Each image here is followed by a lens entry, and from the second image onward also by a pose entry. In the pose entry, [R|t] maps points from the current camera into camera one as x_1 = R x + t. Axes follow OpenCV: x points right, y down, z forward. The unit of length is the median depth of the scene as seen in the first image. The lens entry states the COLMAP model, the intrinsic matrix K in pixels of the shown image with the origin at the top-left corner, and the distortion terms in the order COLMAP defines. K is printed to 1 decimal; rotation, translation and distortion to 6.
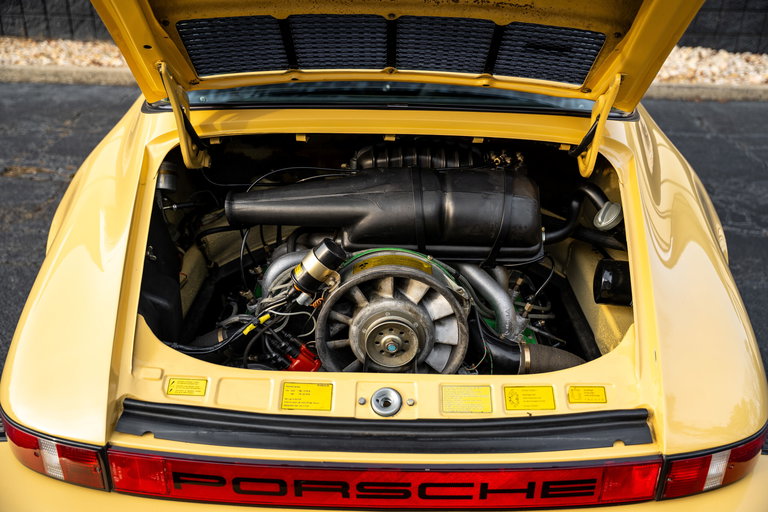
lens RADIAL K [[717.6, 0, 385.9], [0, 717.6, 259.9], [0, 0, 1]] dist [-0.053925, 0.000000]
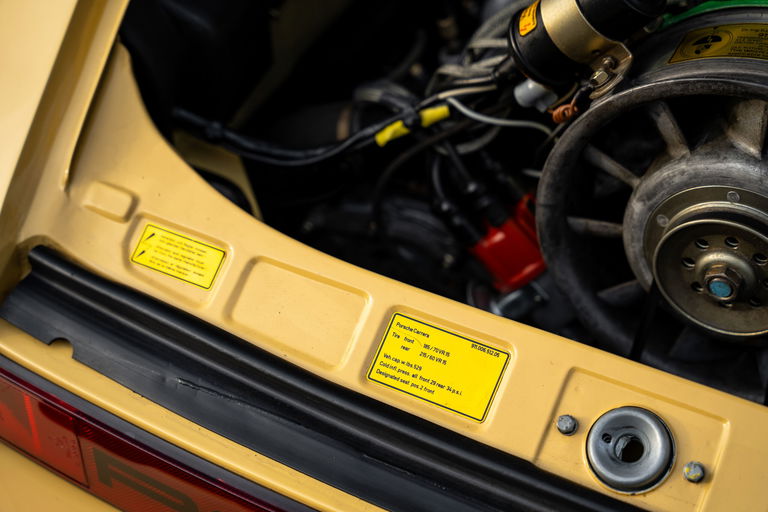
lens RADIAL K [[1465.0, 0, 384.9], [0, 1465.0, 258.1], [0, 0, 1]] dist [0.210174, 0.000000]
pose [[0.895352, 0.279848, -0.346453, 0.106905], [-0.168280, 0.932831, 0.318604, -0.097029], [0.412343, -0.226962, 0.882305, 0.264783]]
